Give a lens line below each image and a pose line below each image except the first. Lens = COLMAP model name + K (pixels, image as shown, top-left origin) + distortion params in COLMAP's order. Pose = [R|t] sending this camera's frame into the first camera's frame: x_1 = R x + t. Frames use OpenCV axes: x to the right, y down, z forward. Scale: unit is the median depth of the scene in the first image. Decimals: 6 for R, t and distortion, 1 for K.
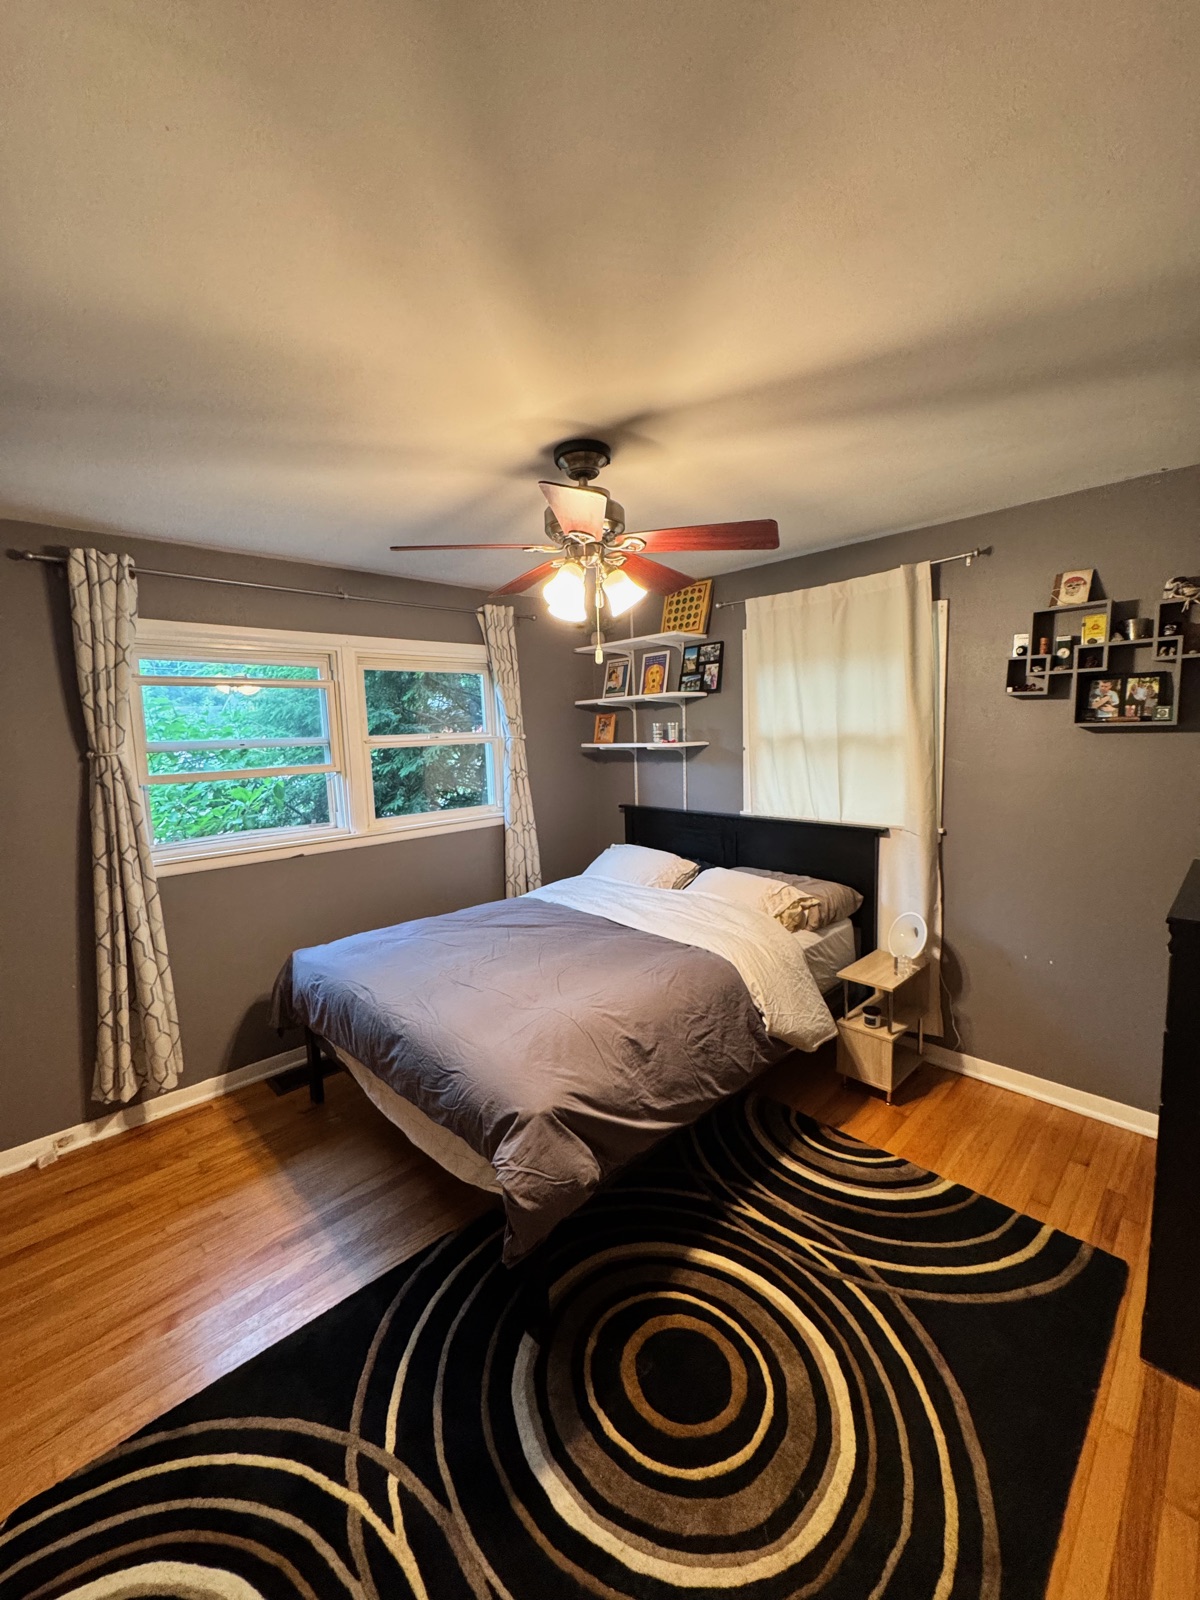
lens RADIAL K [[638.6, 0, 600.0], [0, 638.6, 800.0], [0, 0, 1]] dist [-0.004692, 0.000623]
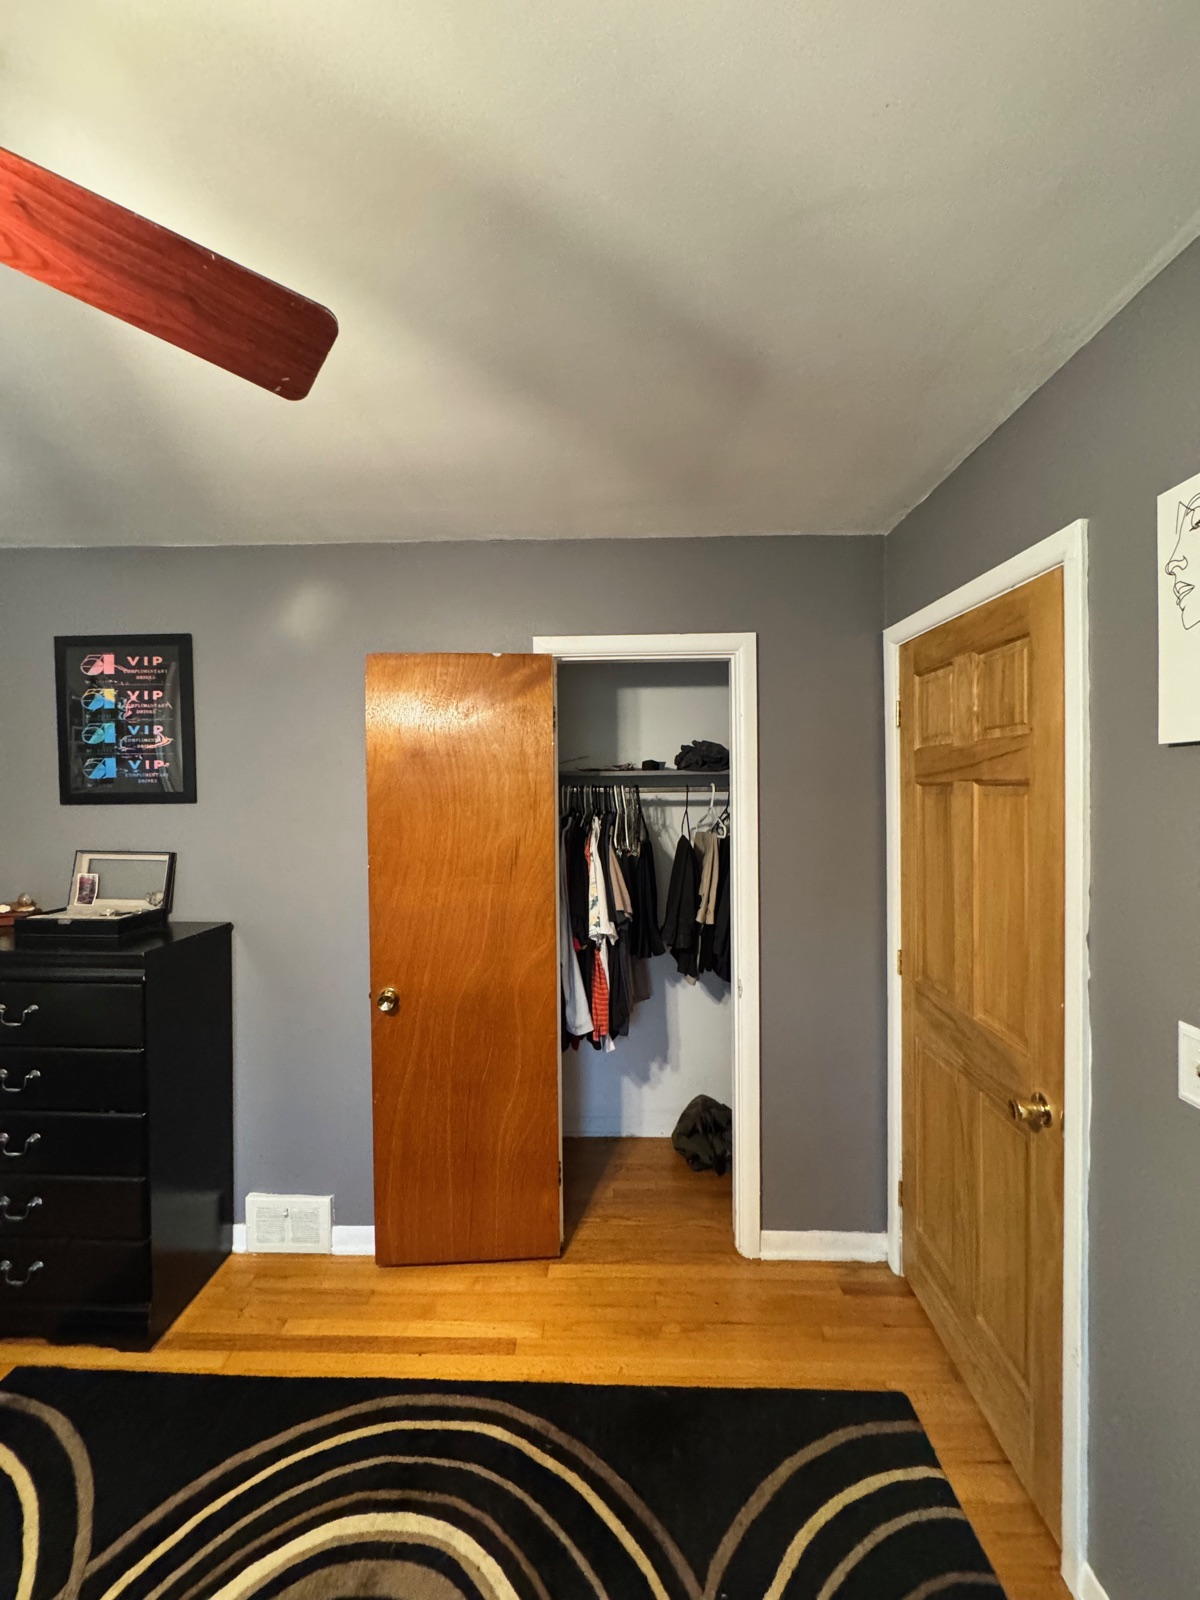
lens RADIAL K [[638.6, 0, 600.0], [0, 638.6, 800.0], [0, 0, 1]] dist [-0.004692, 0.000623]
pose [[-0.700640, 0.025331, 0.713066, -0.421650], [0.106833, 0.991828, 0.069737, -0.070915], [-0.705472, 0.125040, -0.697620, 0.851552]]
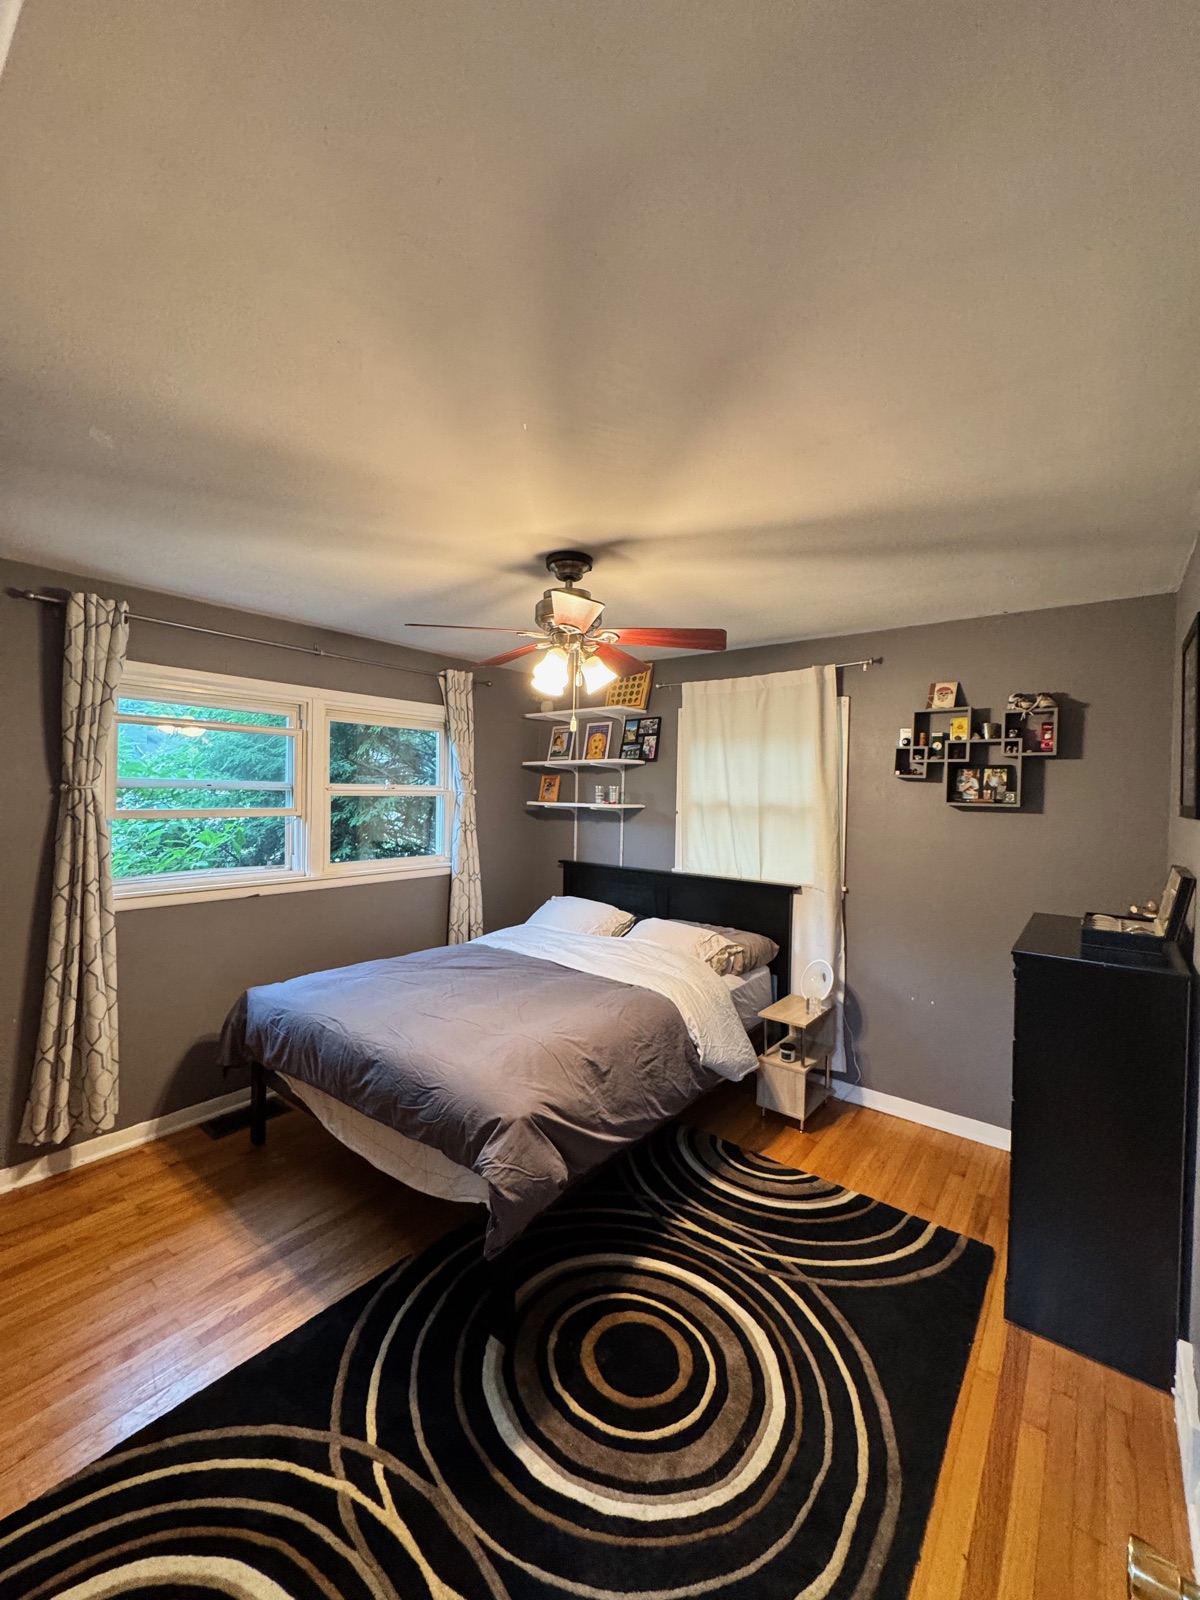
lens RADIAL K [[638.6, 0, 600.0], [0, 638.6, 800.0], [0, 0, 1]] dist [-0.004692, 0.000623]
pose [[0.989721, 0.048795, 0.134429, -0.102701], [-0.035240, 0.994219, -0.101427, 0.028280], [-0.138601, 0.095648, 0.985719, -0.150371]]
